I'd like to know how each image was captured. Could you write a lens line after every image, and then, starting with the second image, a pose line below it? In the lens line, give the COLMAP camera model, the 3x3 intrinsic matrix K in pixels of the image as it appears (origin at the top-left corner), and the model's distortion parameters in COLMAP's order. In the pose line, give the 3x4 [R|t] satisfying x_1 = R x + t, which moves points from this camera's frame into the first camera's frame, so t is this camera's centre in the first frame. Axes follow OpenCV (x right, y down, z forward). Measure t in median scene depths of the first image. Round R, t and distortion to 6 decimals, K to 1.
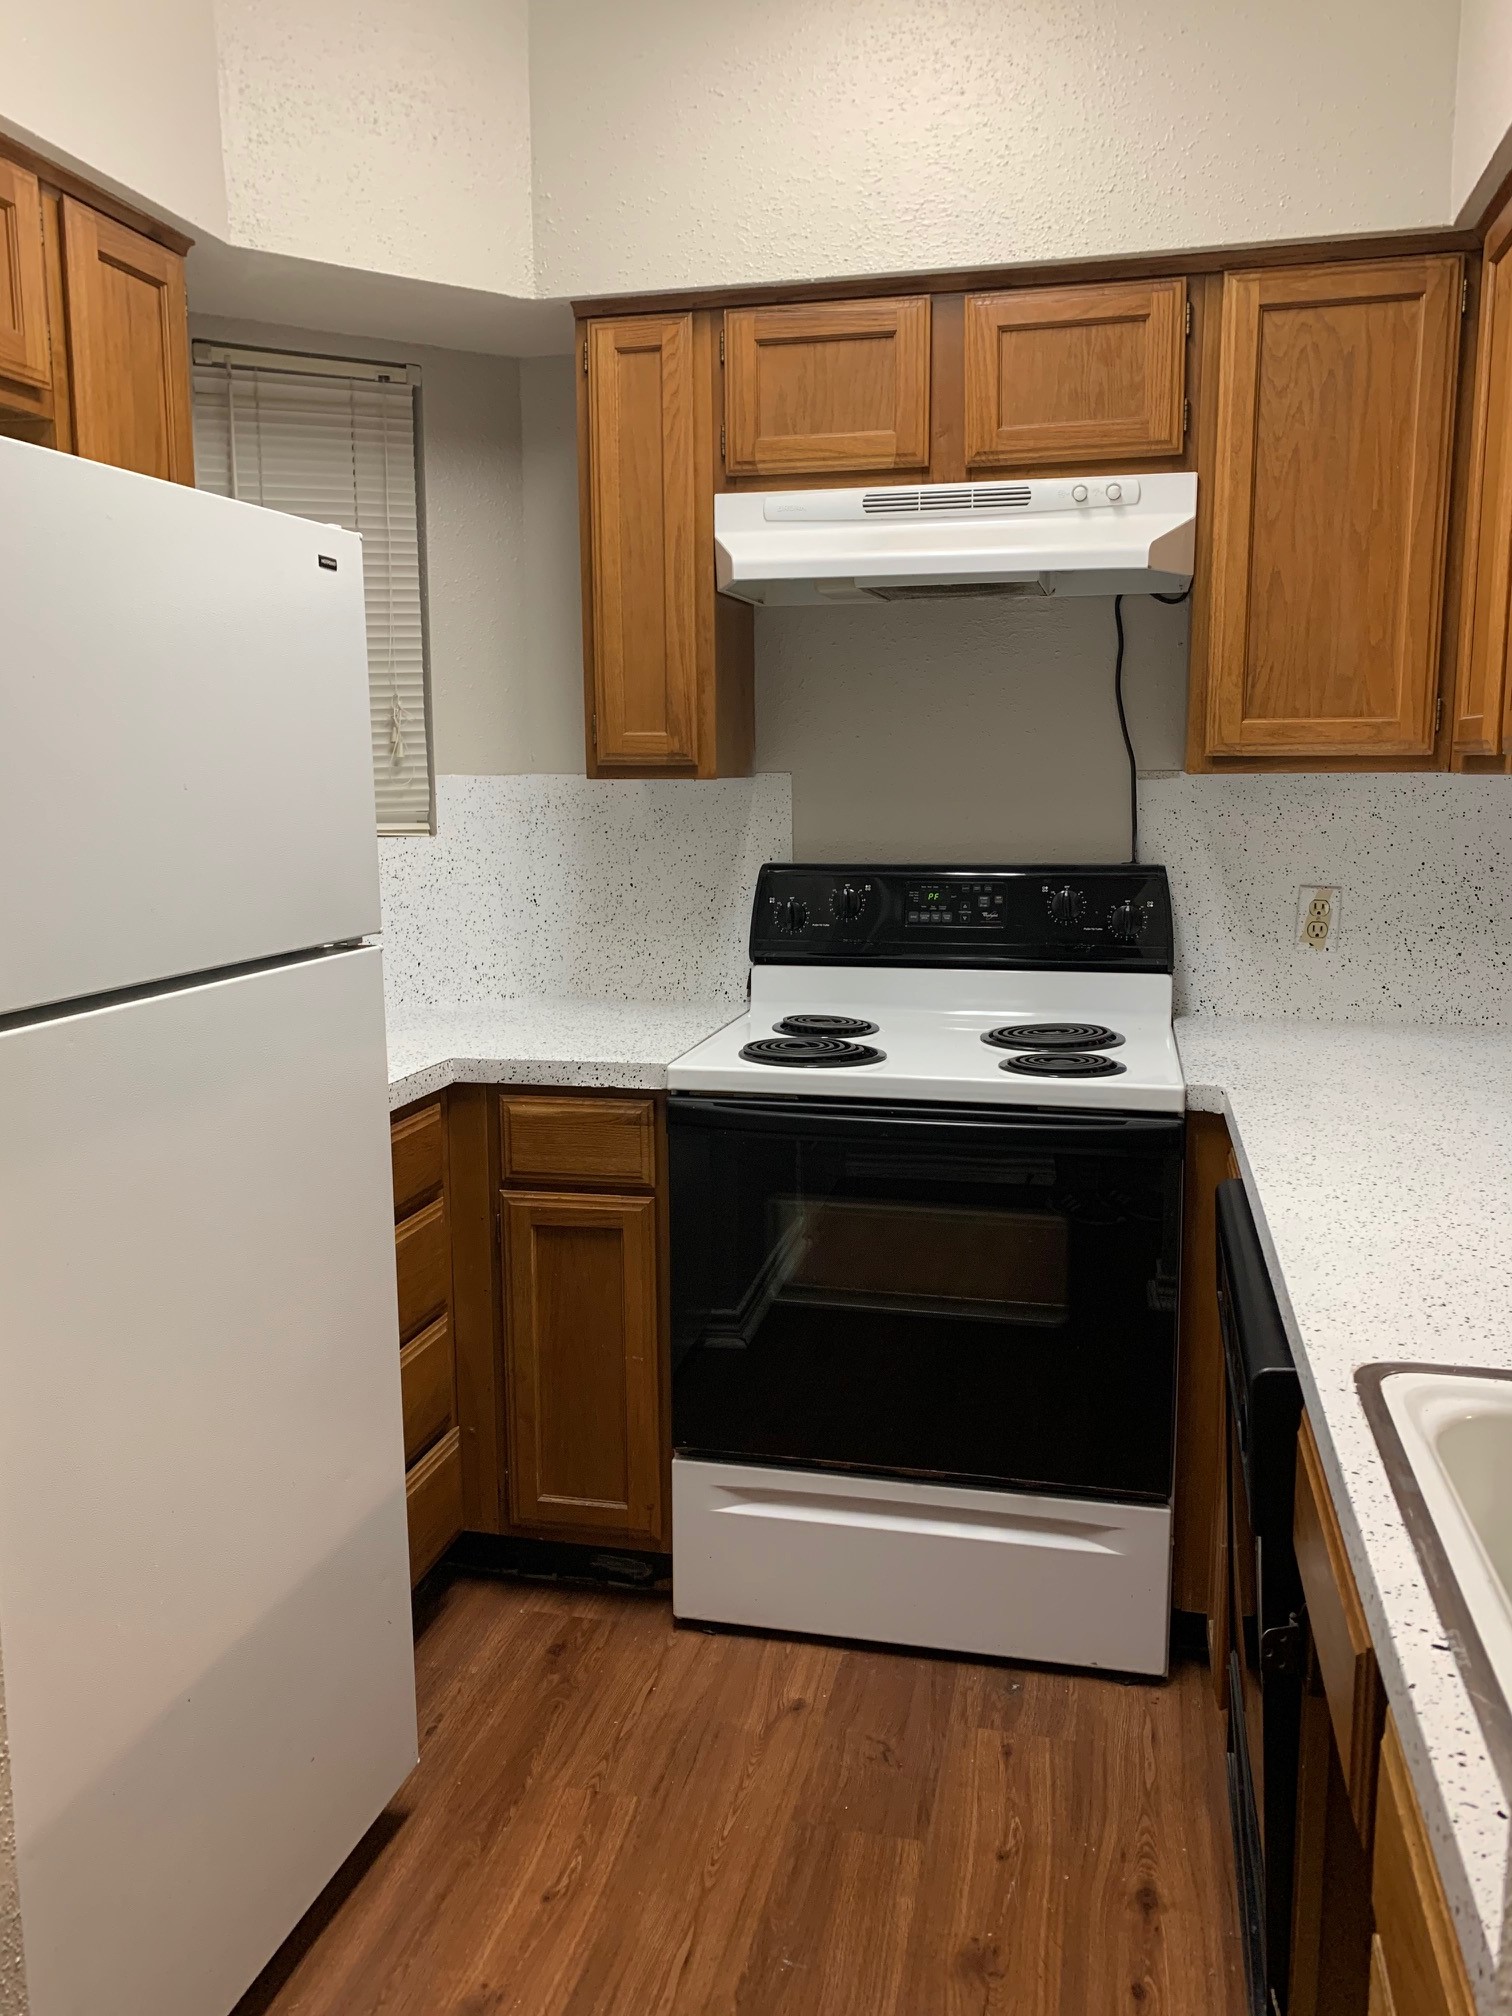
lens RADIAL K [[1545.9, 0, 742.9], [0, 1545.9, 999.7], [0, 0, 1]] dist [0.033760, -0.017149]
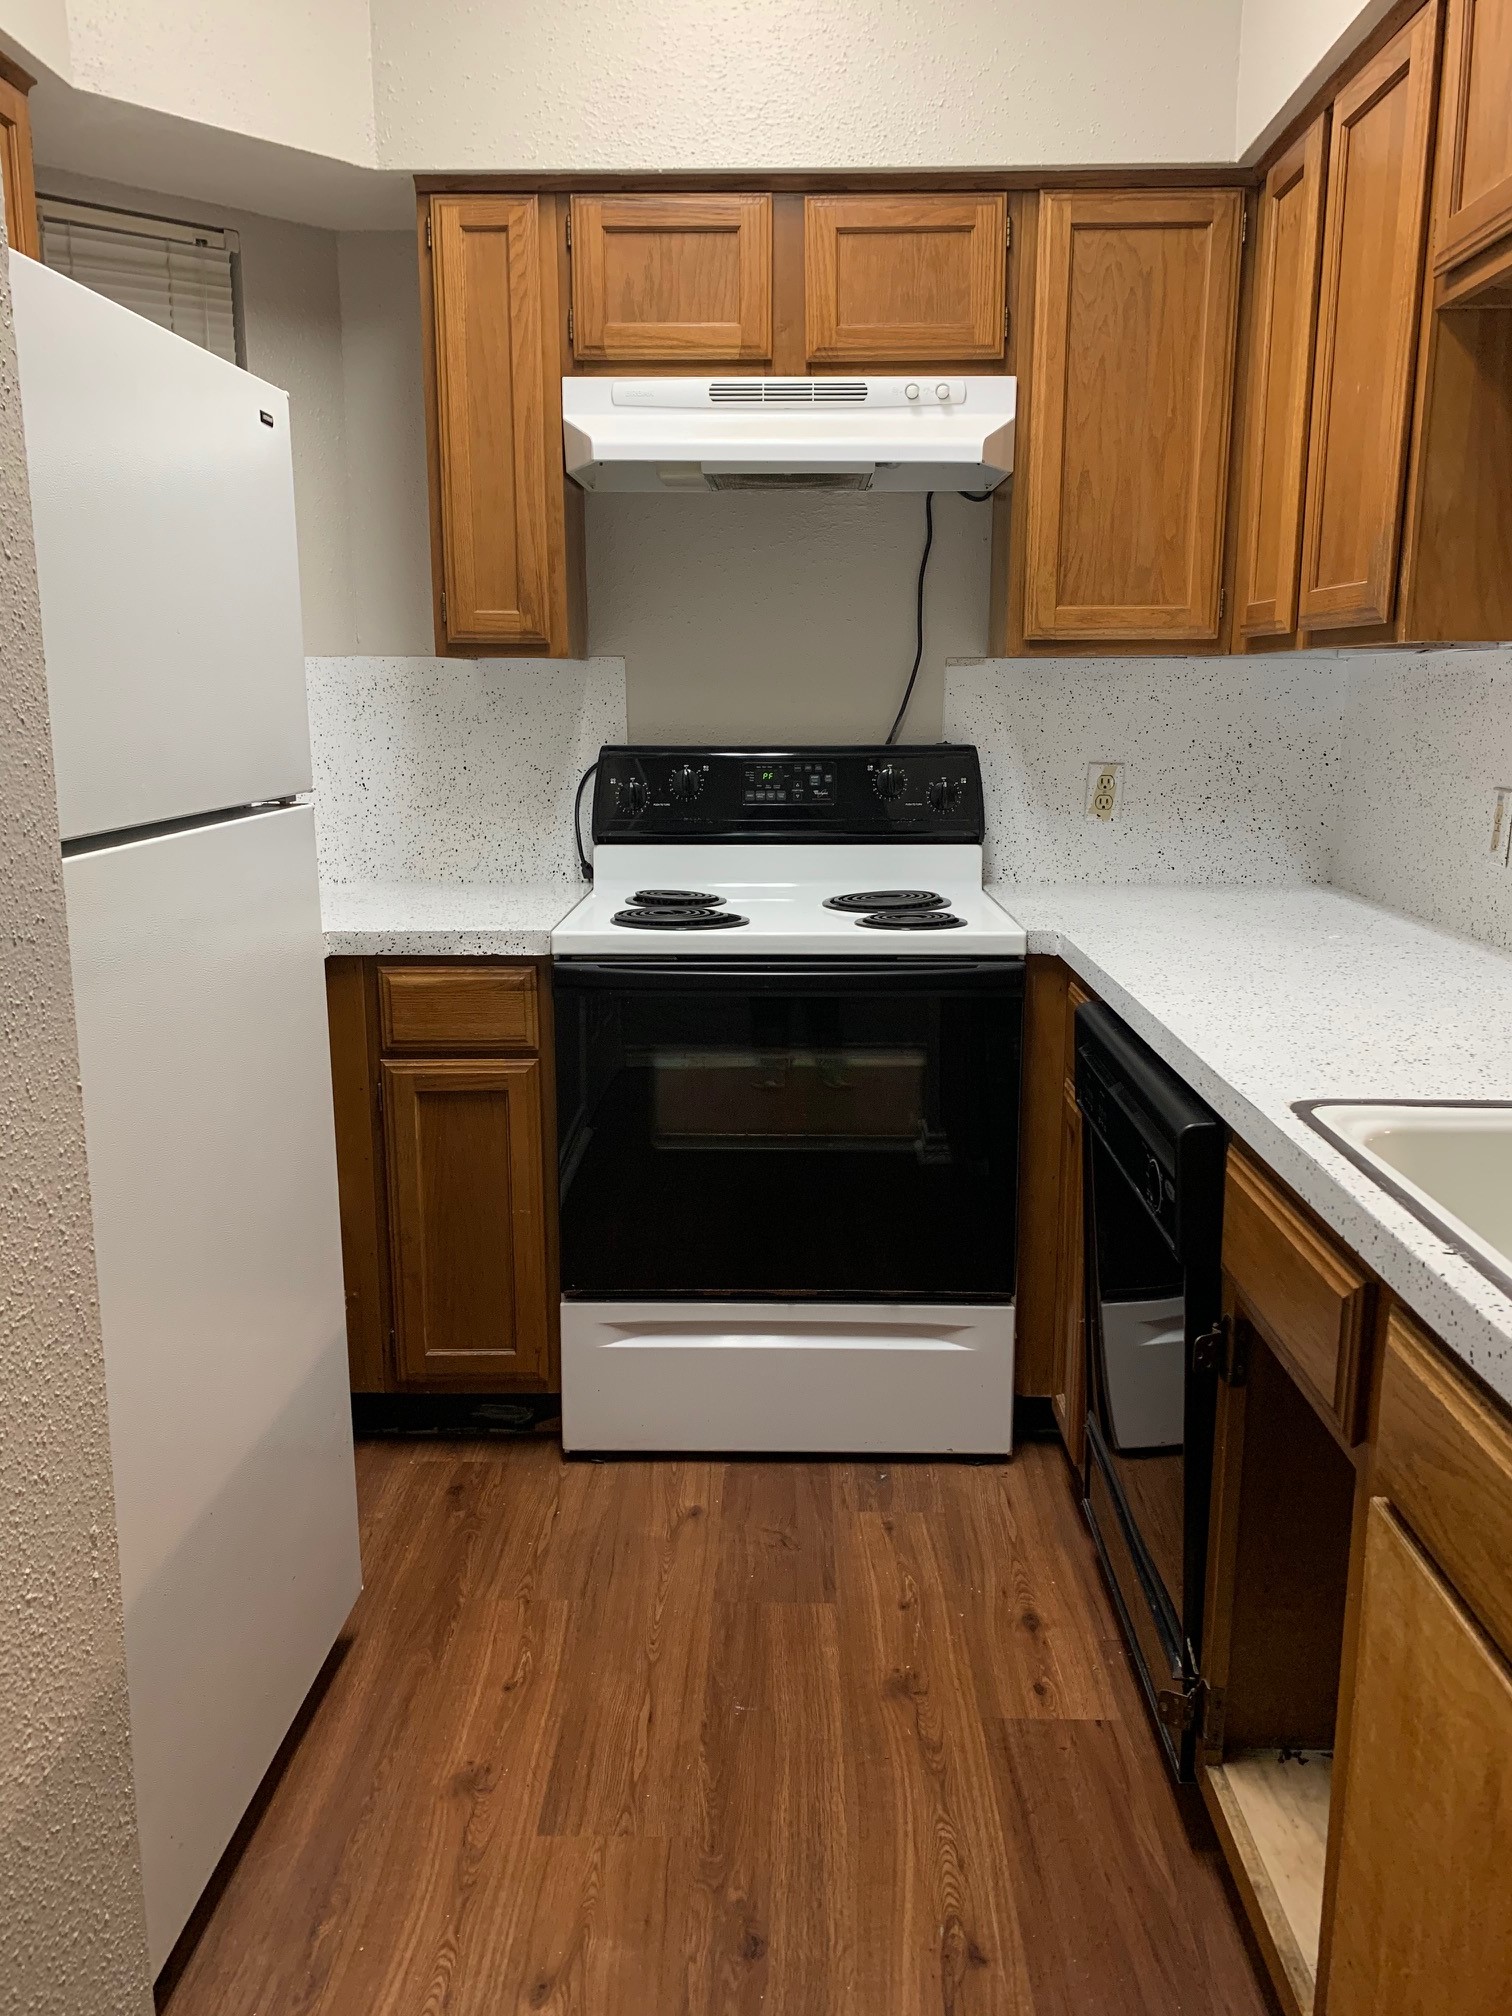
lens RADIAL K [[1545.9, 0, 742.9], [0, 1545.9, 999.7], [0, 0, 1]] dist [0.033760, -0.017149]
pose [[0.978870, -0.035491, 0.201382, -0.133193], [0.025830, 0.998395, 0.050402, 0.039558], [-0.202848, -0.044135, 0.978215, -0.053425]]
